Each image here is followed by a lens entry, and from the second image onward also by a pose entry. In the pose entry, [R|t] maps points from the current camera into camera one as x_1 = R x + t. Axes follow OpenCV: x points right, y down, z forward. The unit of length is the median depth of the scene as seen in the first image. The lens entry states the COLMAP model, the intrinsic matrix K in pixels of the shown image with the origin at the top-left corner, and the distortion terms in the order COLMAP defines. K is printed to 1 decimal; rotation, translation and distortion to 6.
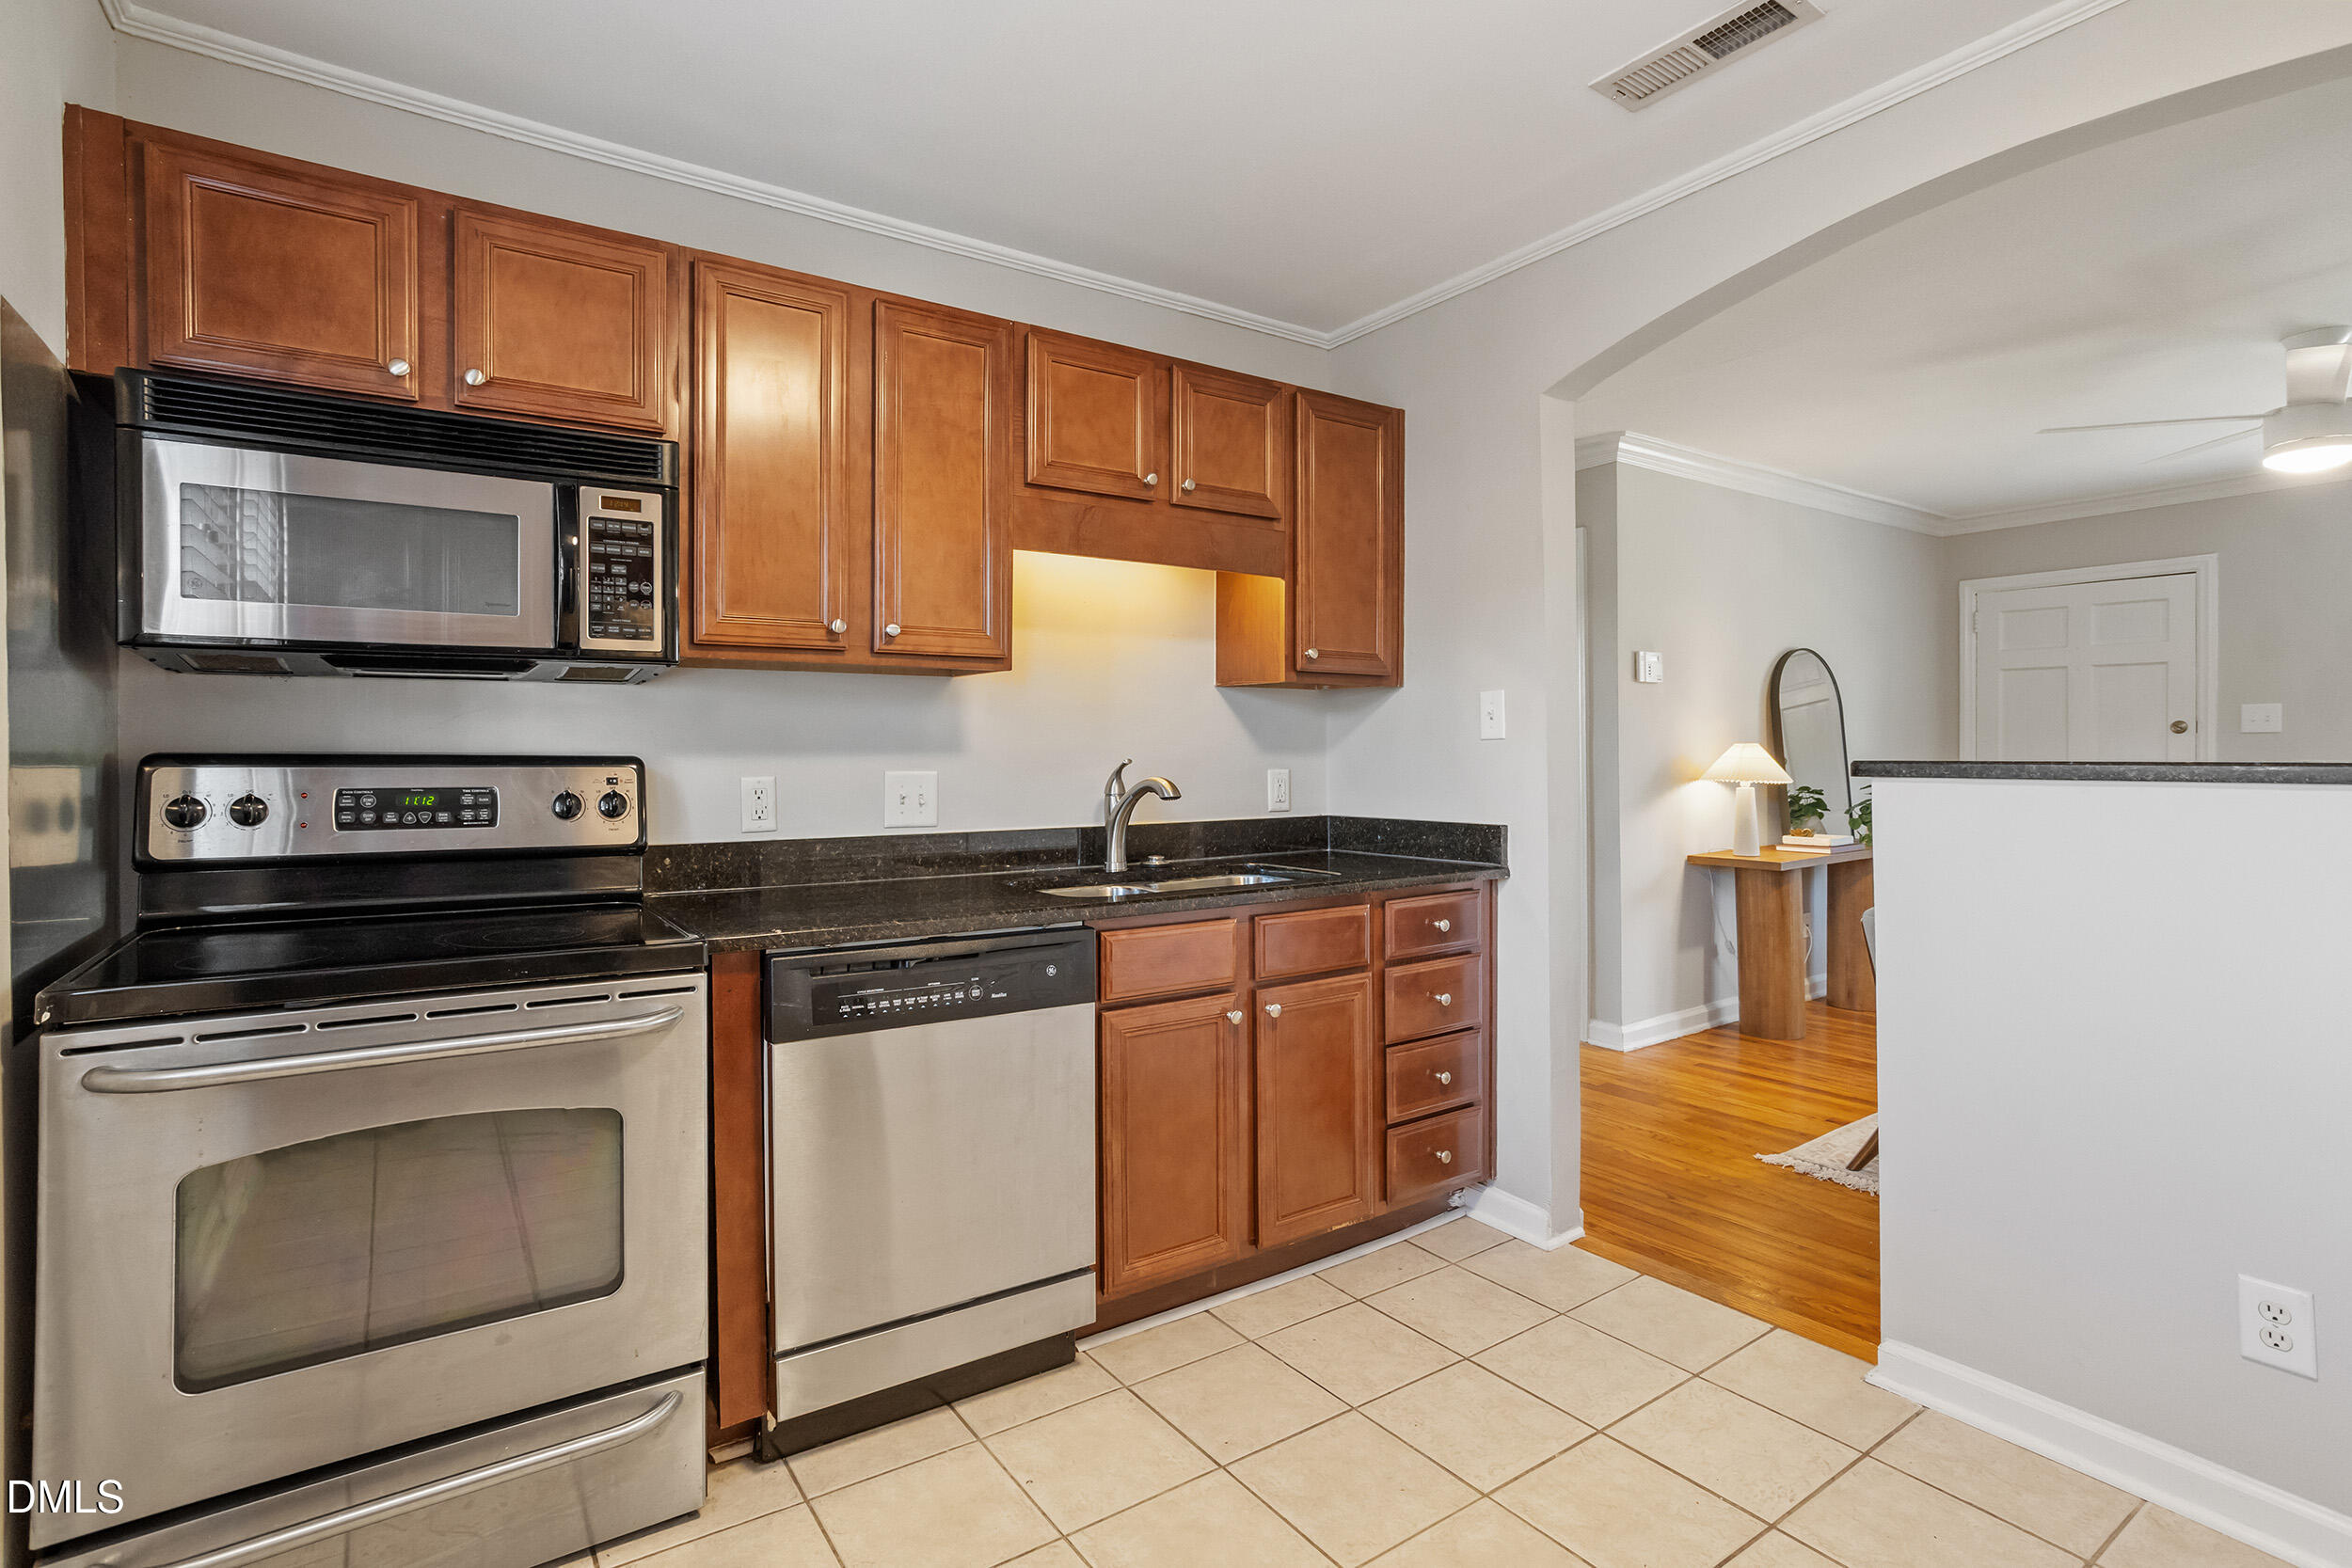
lens RADIAL K [[1142.0, 0, 1166.7], [0, 1142.0, 723.6], [0, 0, 1]] dist [-0.040725, 0.023143]
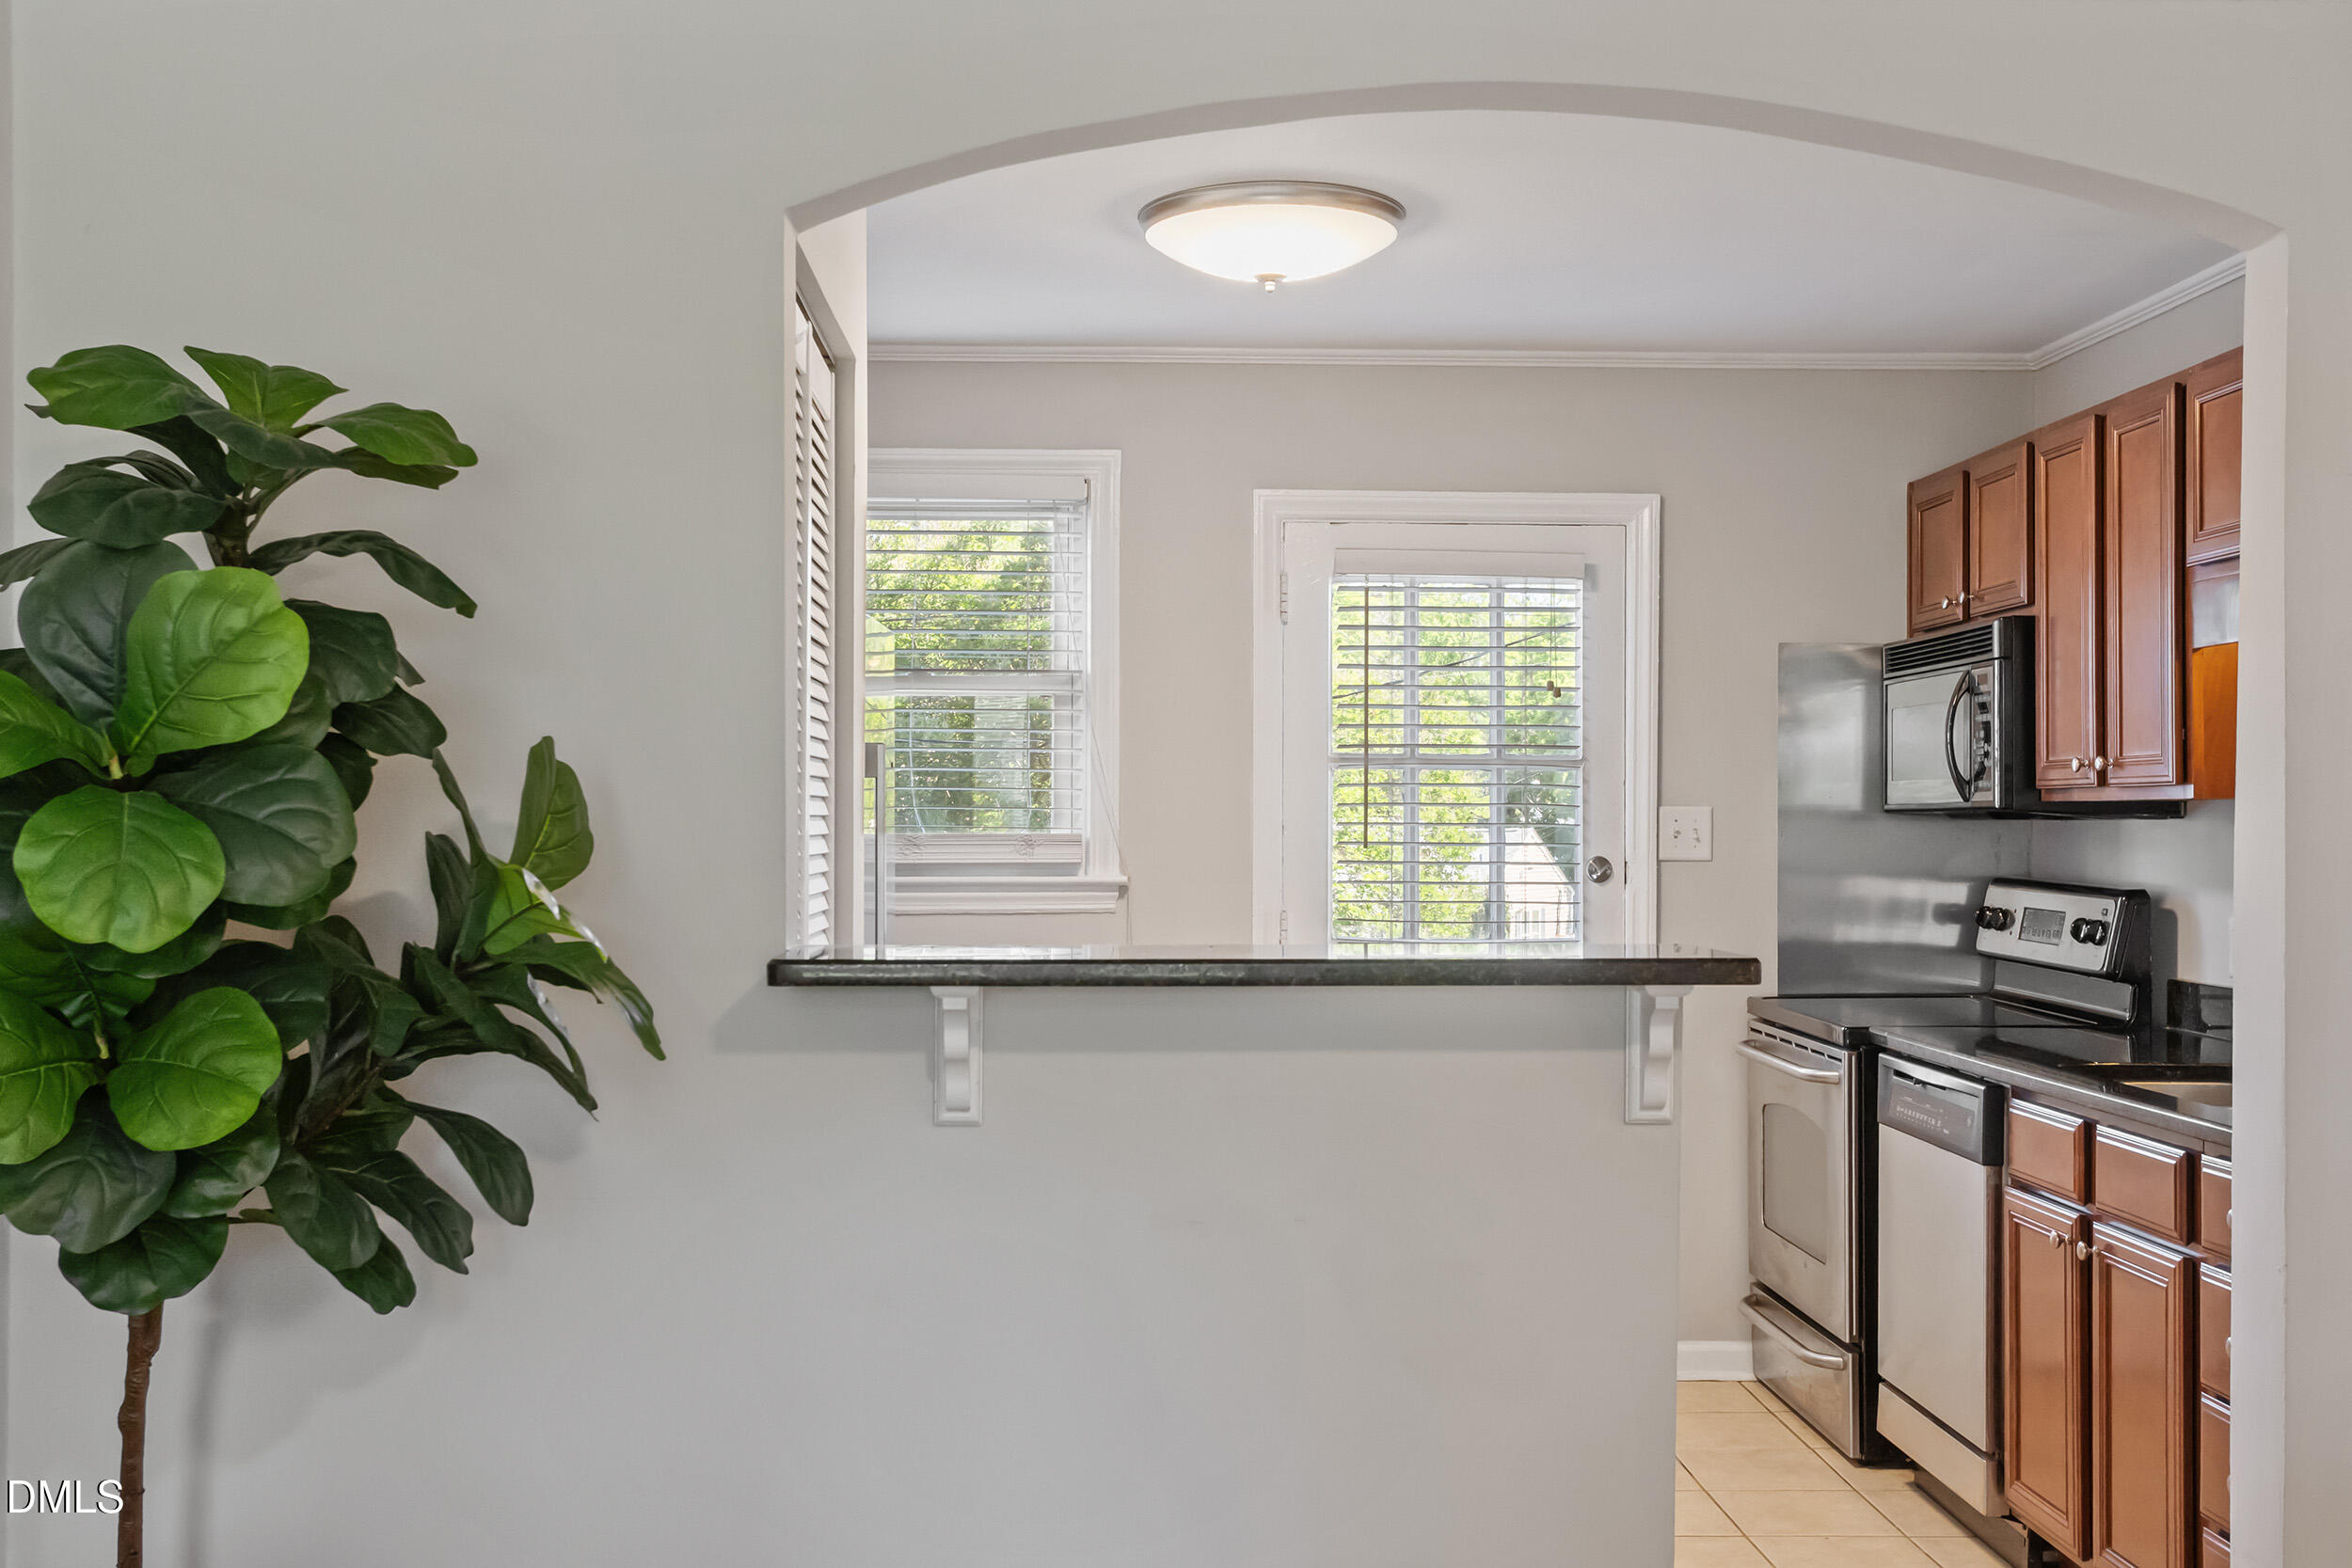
lens RADIAL K [[2499.3, 0, 1140.4], [0, 2499.3, 797.7], [0, 0, 1]] dist [0.016250, 0.009463]
pose [[-0.540241, -0.004758, -0.841497, 1.749053], [0.018754, 0.999668, -0.017692, -0.028631], [0.841301, -0.025339, -0.539972, 1.293751]]
